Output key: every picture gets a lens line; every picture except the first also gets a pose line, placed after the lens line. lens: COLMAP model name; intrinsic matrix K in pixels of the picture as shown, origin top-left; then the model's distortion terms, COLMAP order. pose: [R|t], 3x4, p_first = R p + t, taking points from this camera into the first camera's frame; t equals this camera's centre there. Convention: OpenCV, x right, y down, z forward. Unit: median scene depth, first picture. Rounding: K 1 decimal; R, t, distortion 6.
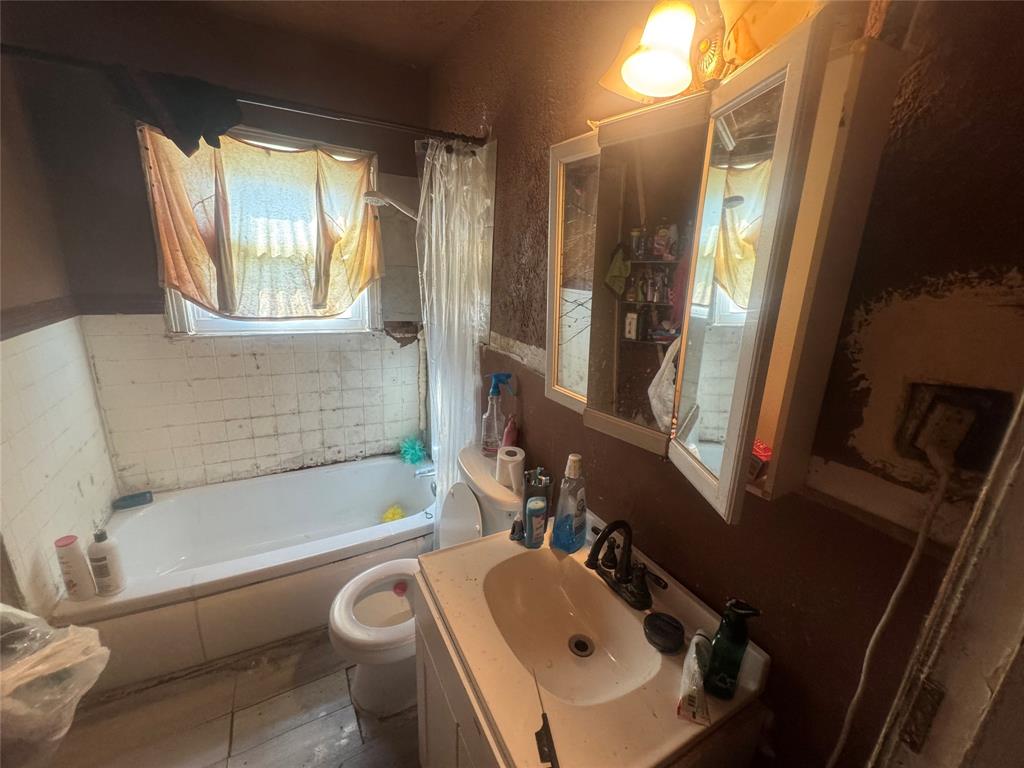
lens RADIAL K [[414.1, 0, 514.5], [0, 414.1, 384.7], [0, 0, 1]] dist [0.001159, -0.000205]
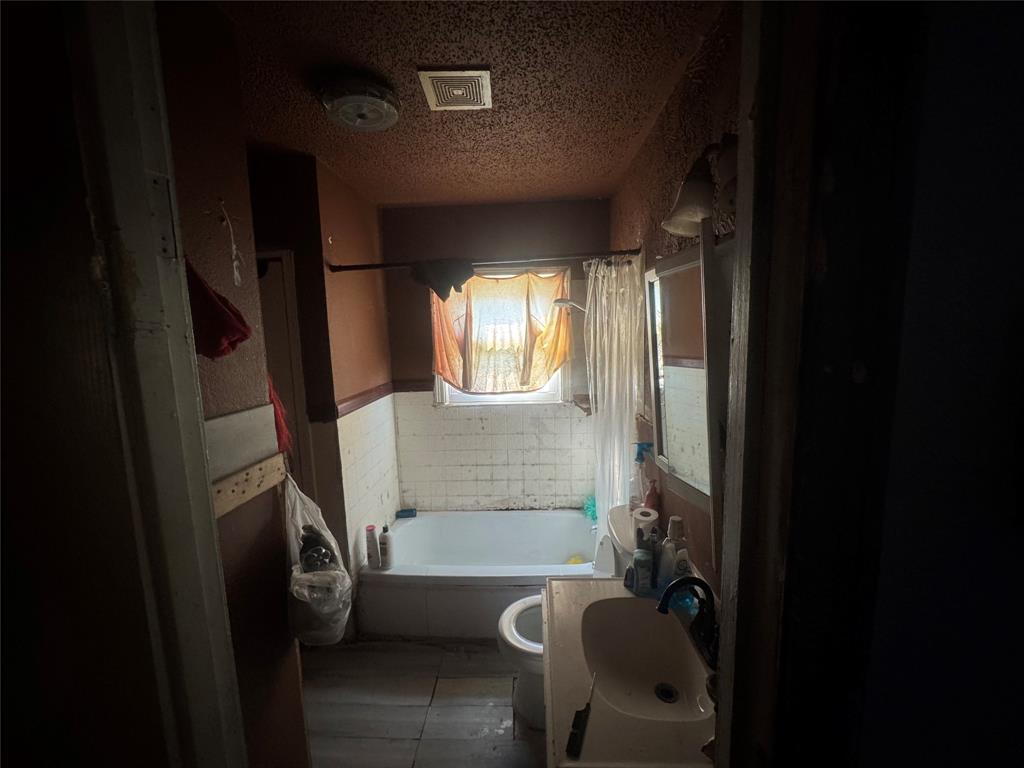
lens RADIAL K [[414.1, 0, 514.3], [0, 414.1, 383.8], [0, 0, 1]] dist [0.001159, -0.000205]
pose [[0.852412, -0.016937, -0.522596, 0.194519], [-0.067358, 0.987590, -0.141876, 0.000215], [0.518514, 0.156138, 0.840693, -0.128703]]
